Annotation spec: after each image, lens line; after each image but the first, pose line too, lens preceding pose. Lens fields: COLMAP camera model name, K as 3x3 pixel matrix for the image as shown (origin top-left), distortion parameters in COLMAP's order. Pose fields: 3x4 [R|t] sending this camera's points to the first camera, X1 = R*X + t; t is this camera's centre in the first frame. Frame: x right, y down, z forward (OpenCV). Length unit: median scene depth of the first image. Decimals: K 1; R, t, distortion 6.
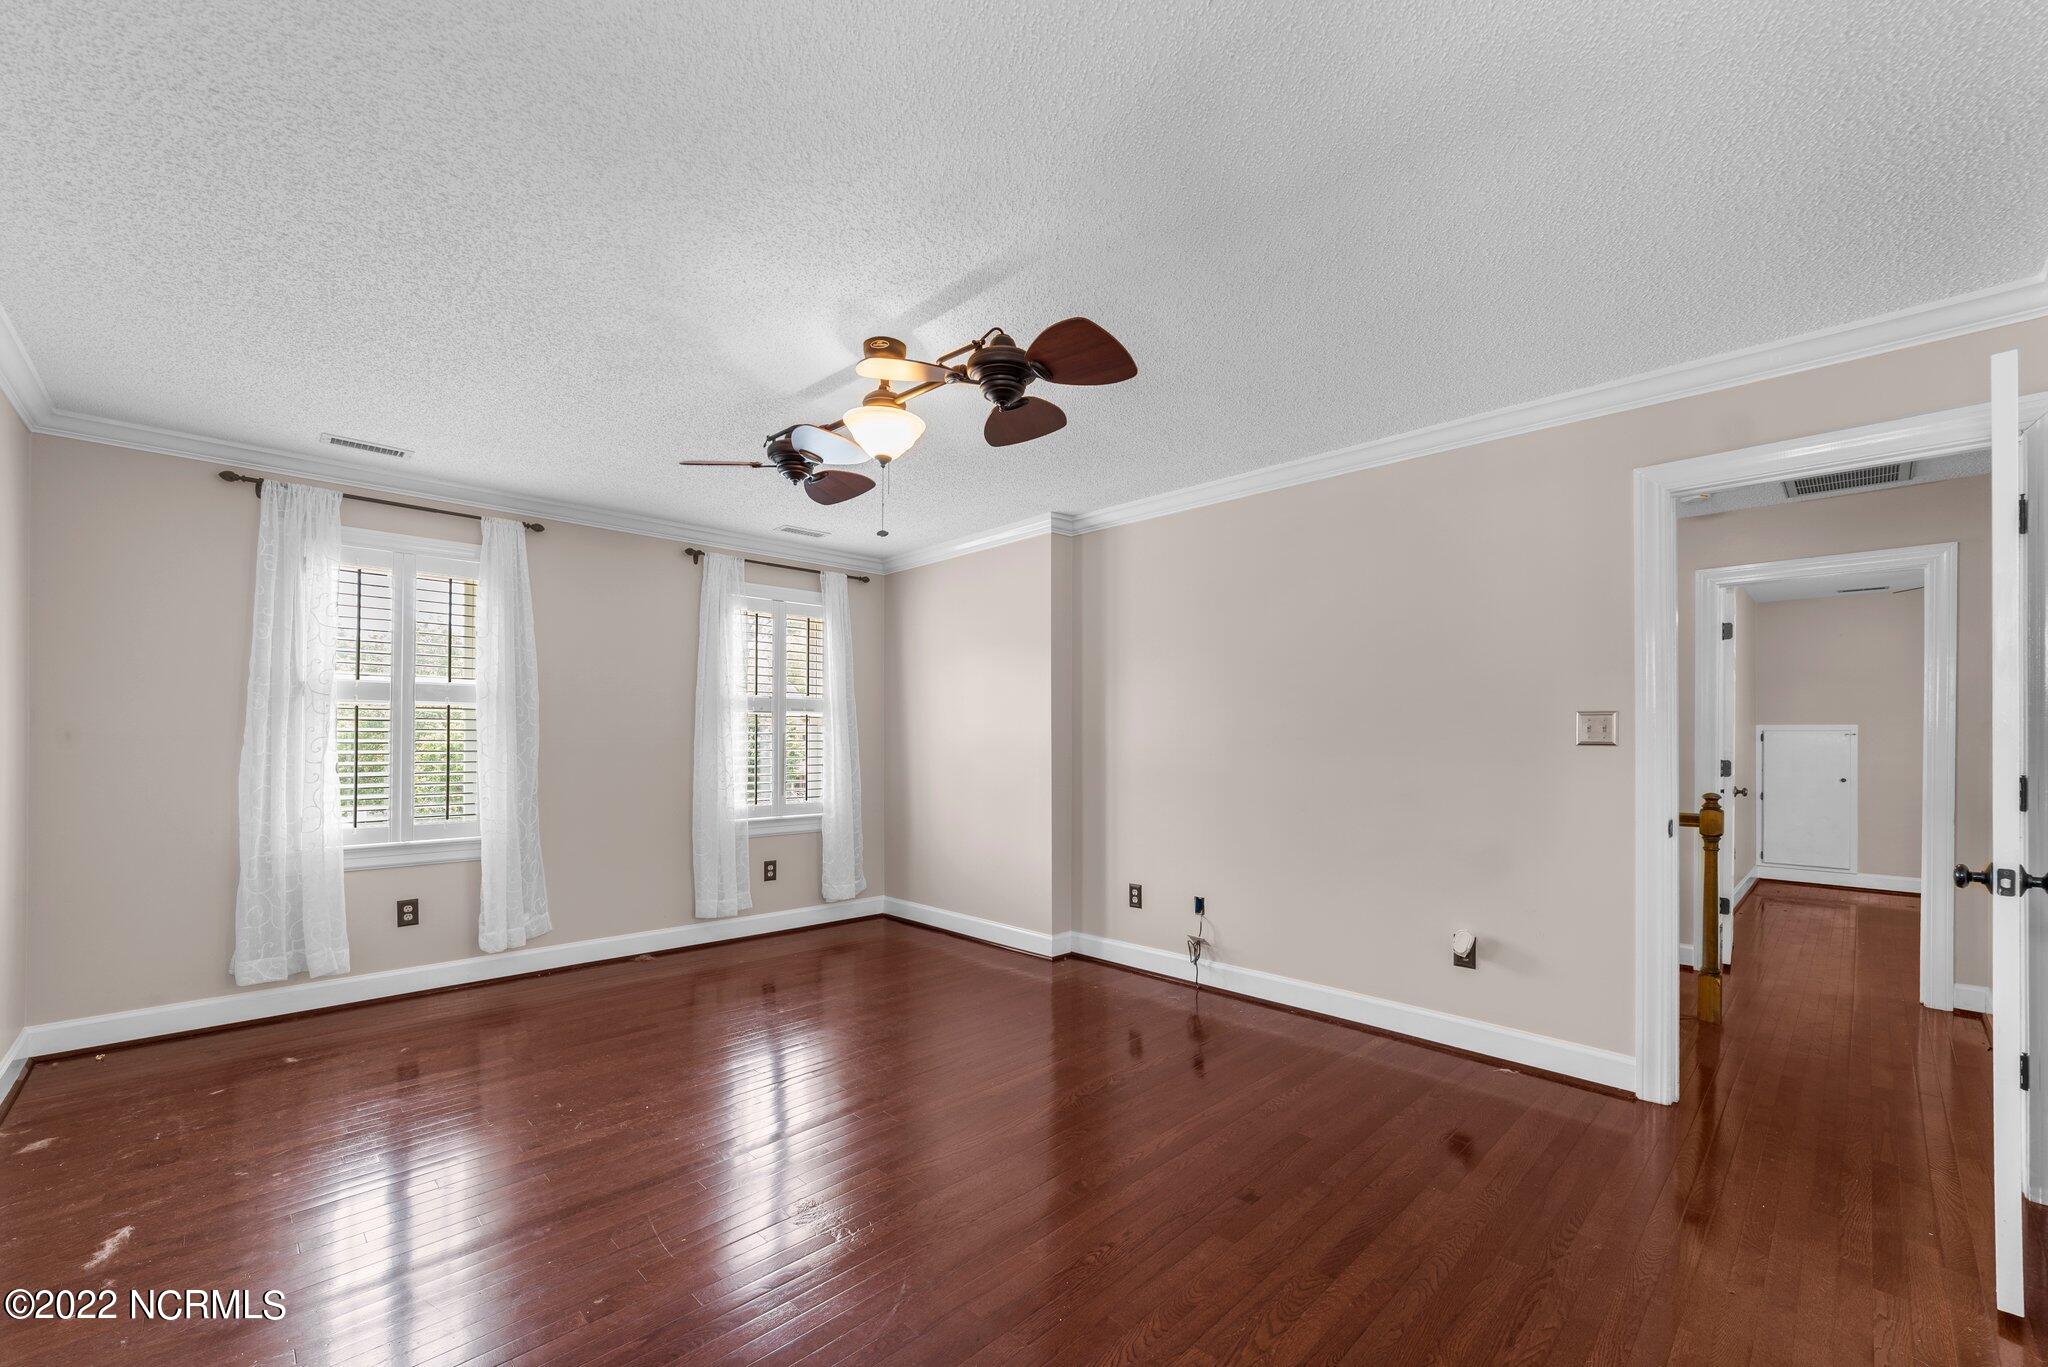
lens RADIAL K [[797.5, 0, 1052.5], [0, 797.5, 738.5], [0, 0, 1]] dist [-0.007637, 0.000112]
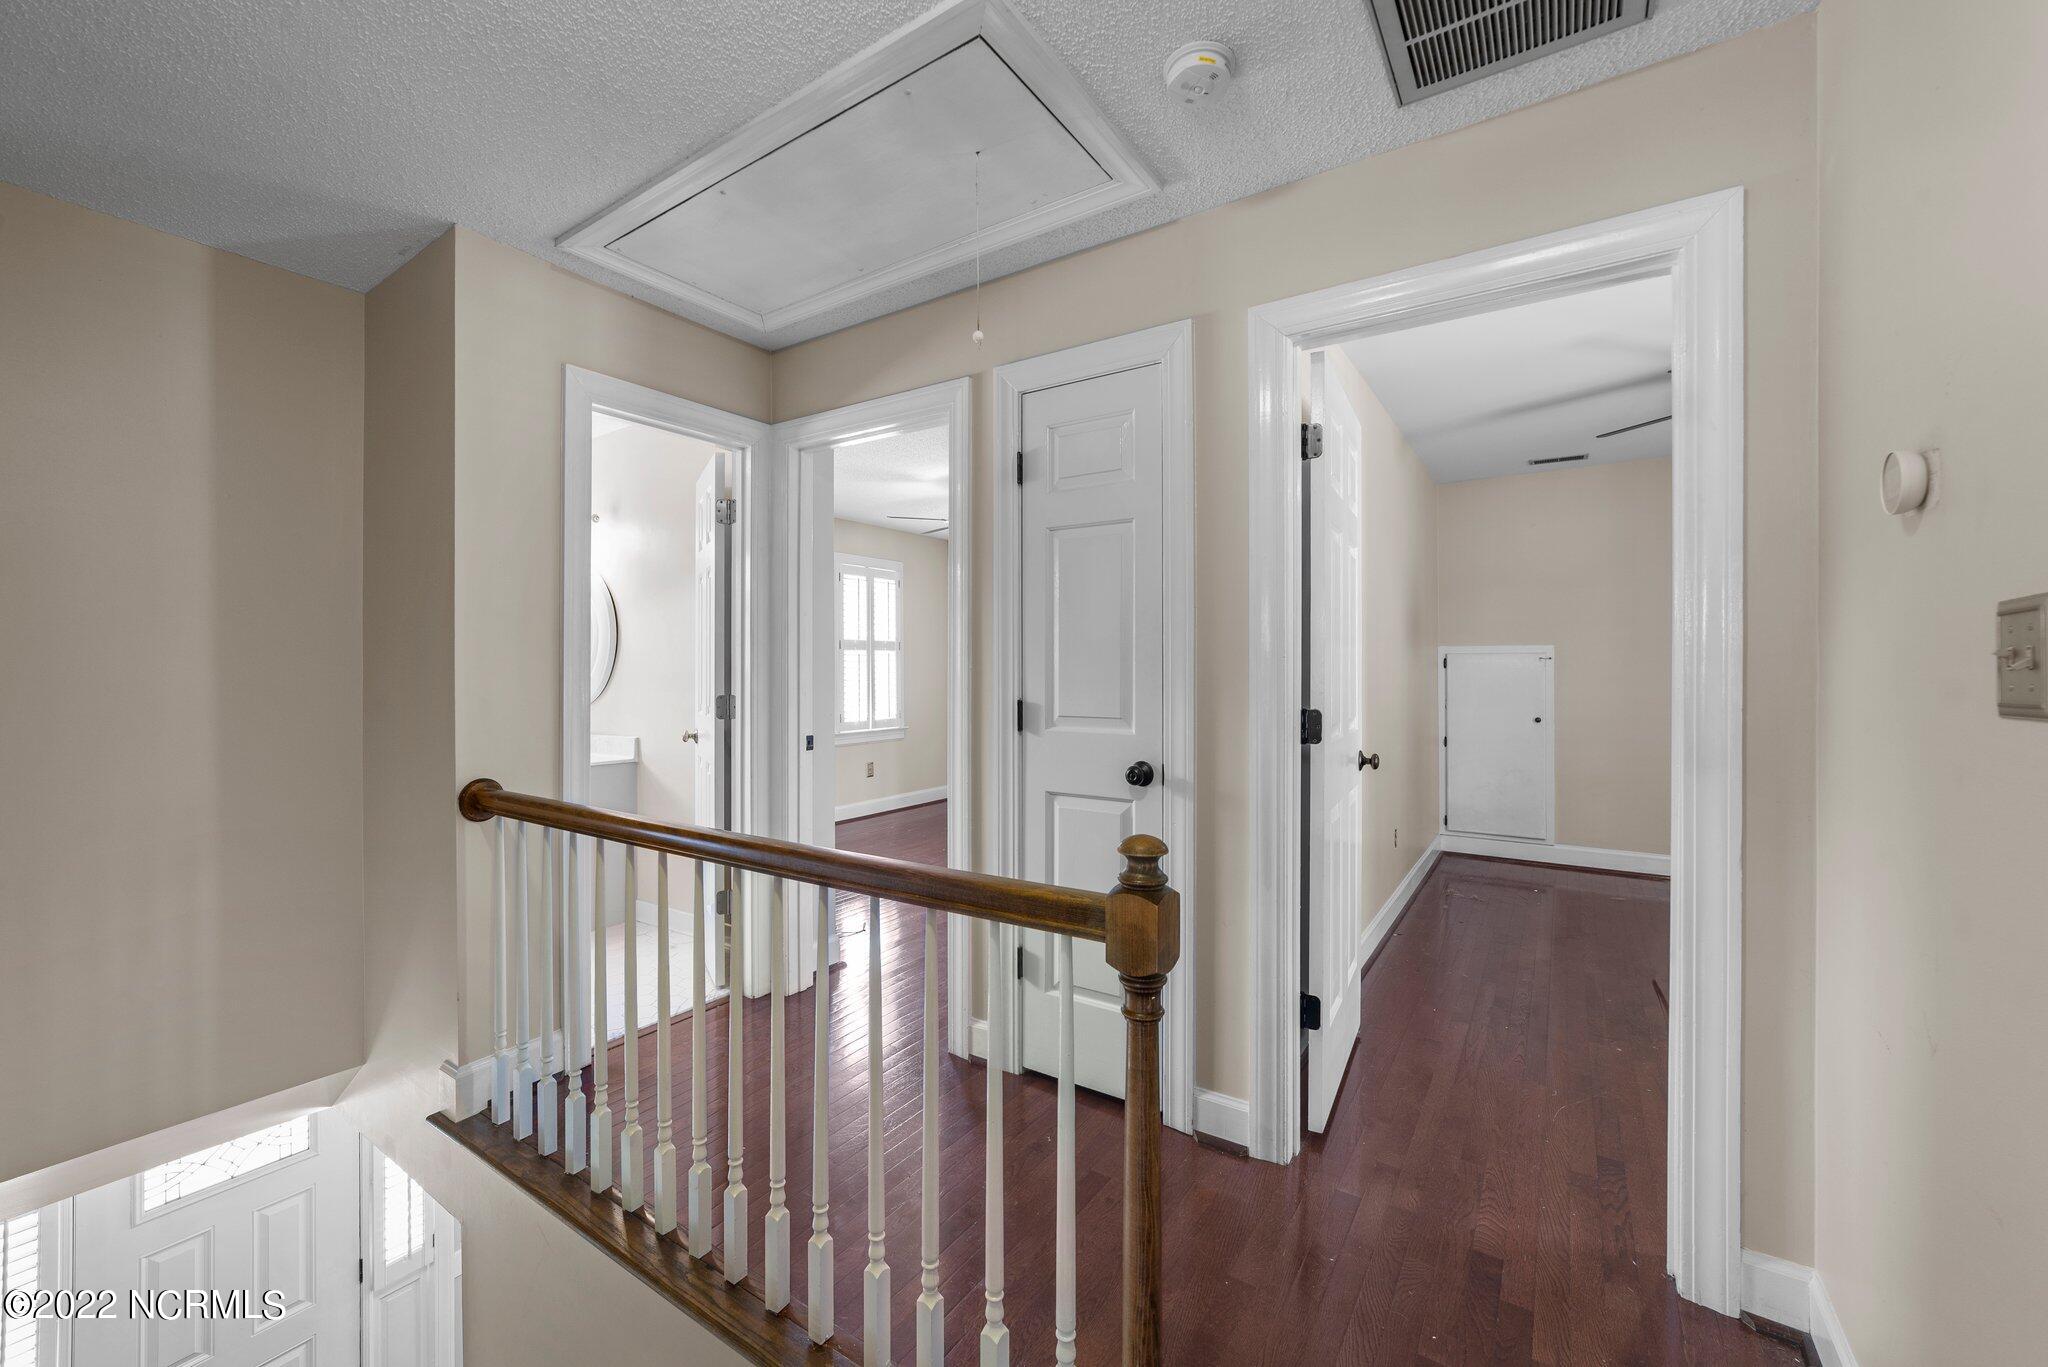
lens RADIAL K [[797.5, 0, 1022.6], [0, 797.5, 662.1], [0, 0, 1]] dist [-0.007637, 0.000112]
pose [[0.980122, -0.000854, 0.198394, 0.429234], [0.001867, 0.999986, -0.004919, 0.000965], [-0.198387, 0.005191, 0.980110, 0.414910]]
